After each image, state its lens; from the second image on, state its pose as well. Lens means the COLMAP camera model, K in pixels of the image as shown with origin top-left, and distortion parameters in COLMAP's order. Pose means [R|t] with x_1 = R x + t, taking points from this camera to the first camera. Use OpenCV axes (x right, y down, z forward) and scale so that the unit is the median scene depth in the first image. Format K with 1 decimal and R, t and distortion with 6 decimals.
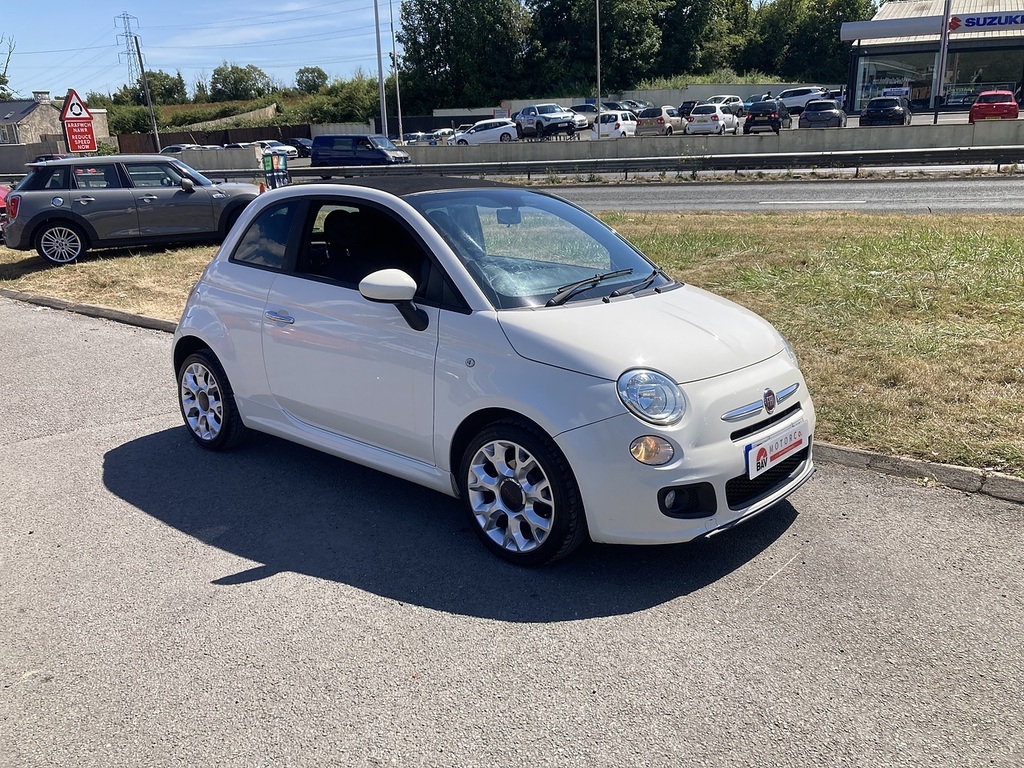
lens RADIAL K [[831.4, 0, 513.1], [0, 831.4, 385.0], [0, 0, 1]] dist [0.018877, -0.009739]
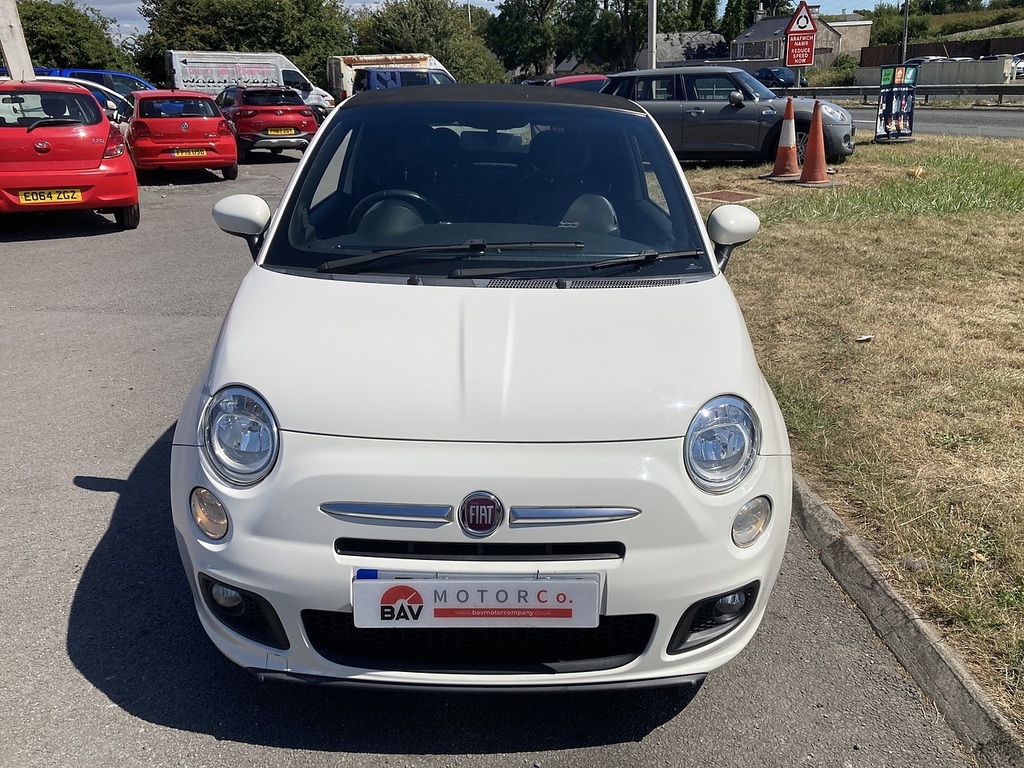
lens RADIAL K [[831.4, 0, 507.0], [0, 831.4, 388.0], [0, 0, 1]] dist [0.018877, -0.009739]
pose [[0.664729, 0.266543, -0.697919, 0.243366], [-0.199297, 0.963602, 0.178190, -0.057501], [0.720011, 0.020645, 0.693656, 0.230073]]
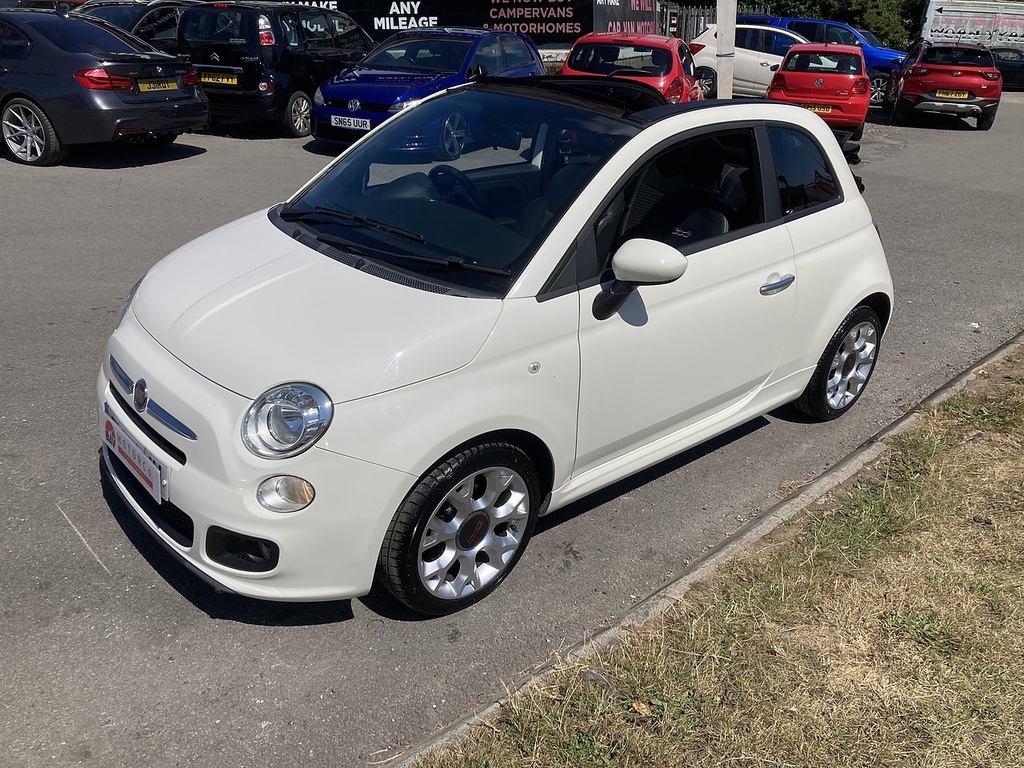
lens RADIAL K [[831.4, 0, 515.5], [0, 831.4, 383.0], [0, 0, 1]] dist [0.018877, -0.009739]
pose [[-0.134498, 0.410329, -0.901965, 0.342423], [-0.286772, 0.855166, 0.431802, -0.151165], [0.948511, 0.316734, 0.002653, 0.475307]]
